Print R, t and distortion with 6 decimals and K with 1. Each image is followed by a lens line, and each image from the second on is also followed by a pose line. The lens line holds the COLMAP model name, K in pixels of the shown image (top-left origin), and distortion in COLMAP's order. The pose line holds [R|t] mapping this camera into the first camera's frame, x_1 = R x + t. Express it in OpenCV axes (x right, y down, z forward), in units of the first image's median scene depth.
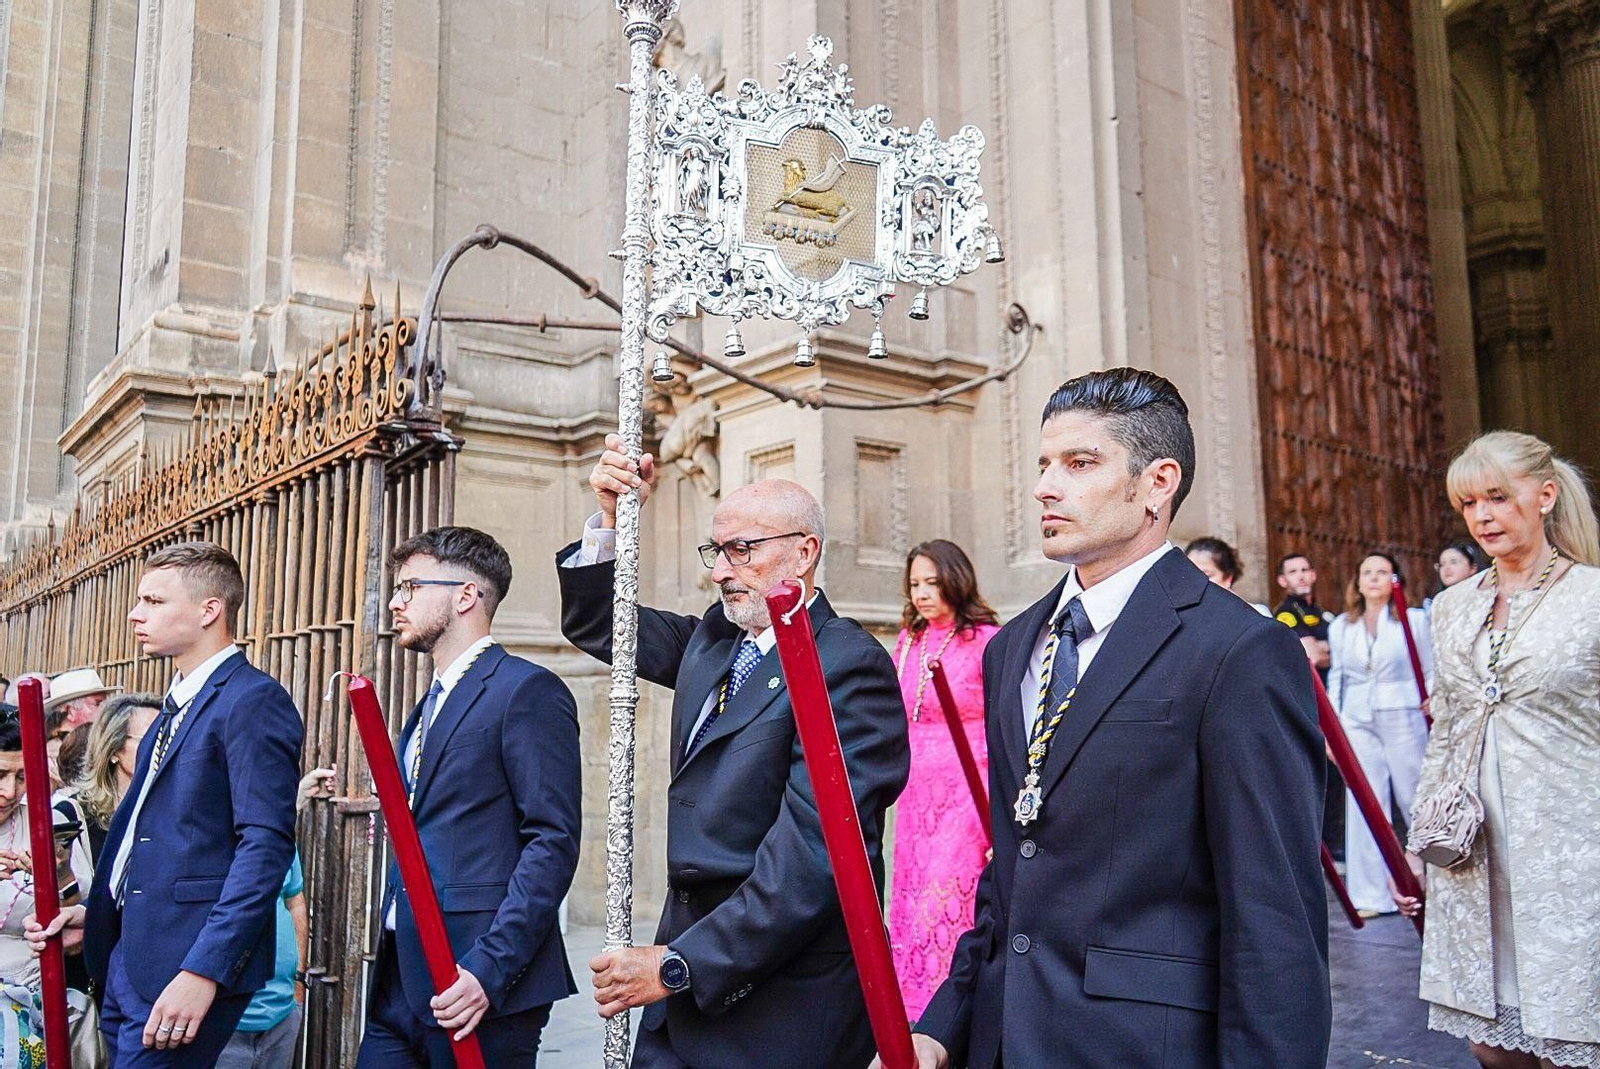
lens RADIAL K [[1301.7, 0, 781.7], [0, 1301.7, 525.3], [0, 0, 1]] dist [-0.000740, 0.010730]
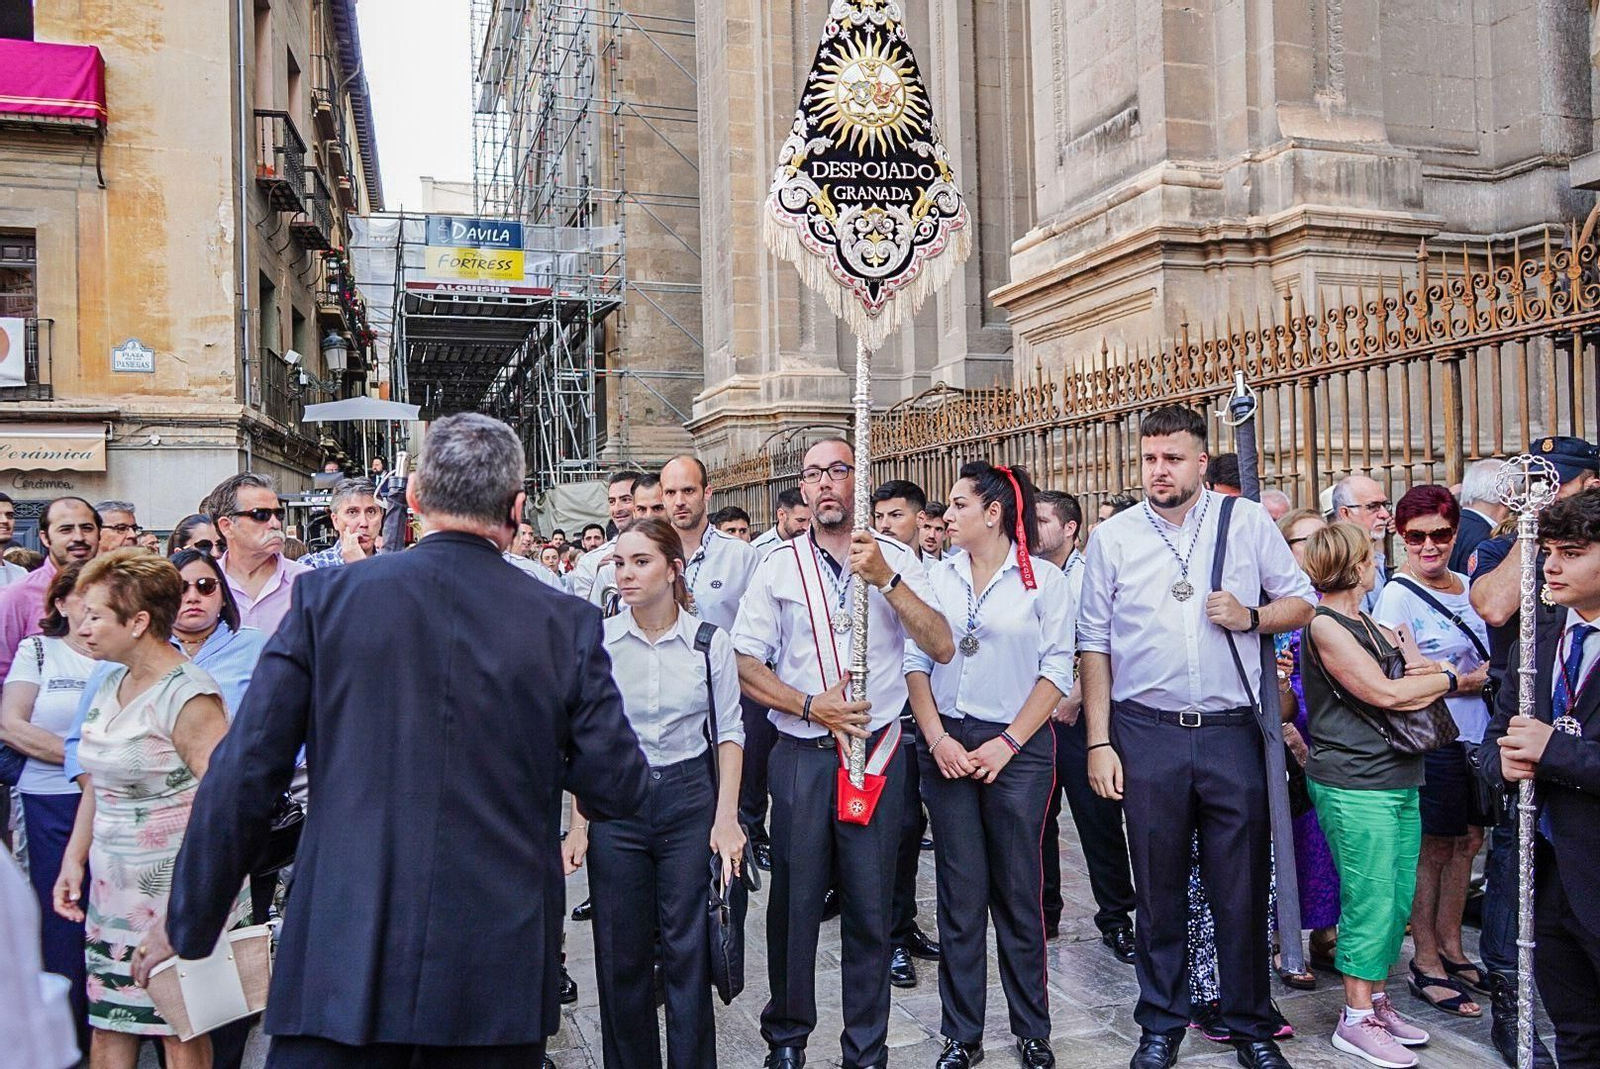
lens RADIAL K [[1301.7, 0, 781.7], [0, 1301.7, 525.3], [0, 0, 1]] dist [-0.000740, 0.010730]
pose [[0.946378, -0.023069, -0.322238, -0.419455], [0.065848, 0.990282, 0.122495, -0.019294], [0.316281, -0.137145, 0.938700, -0.188198]]
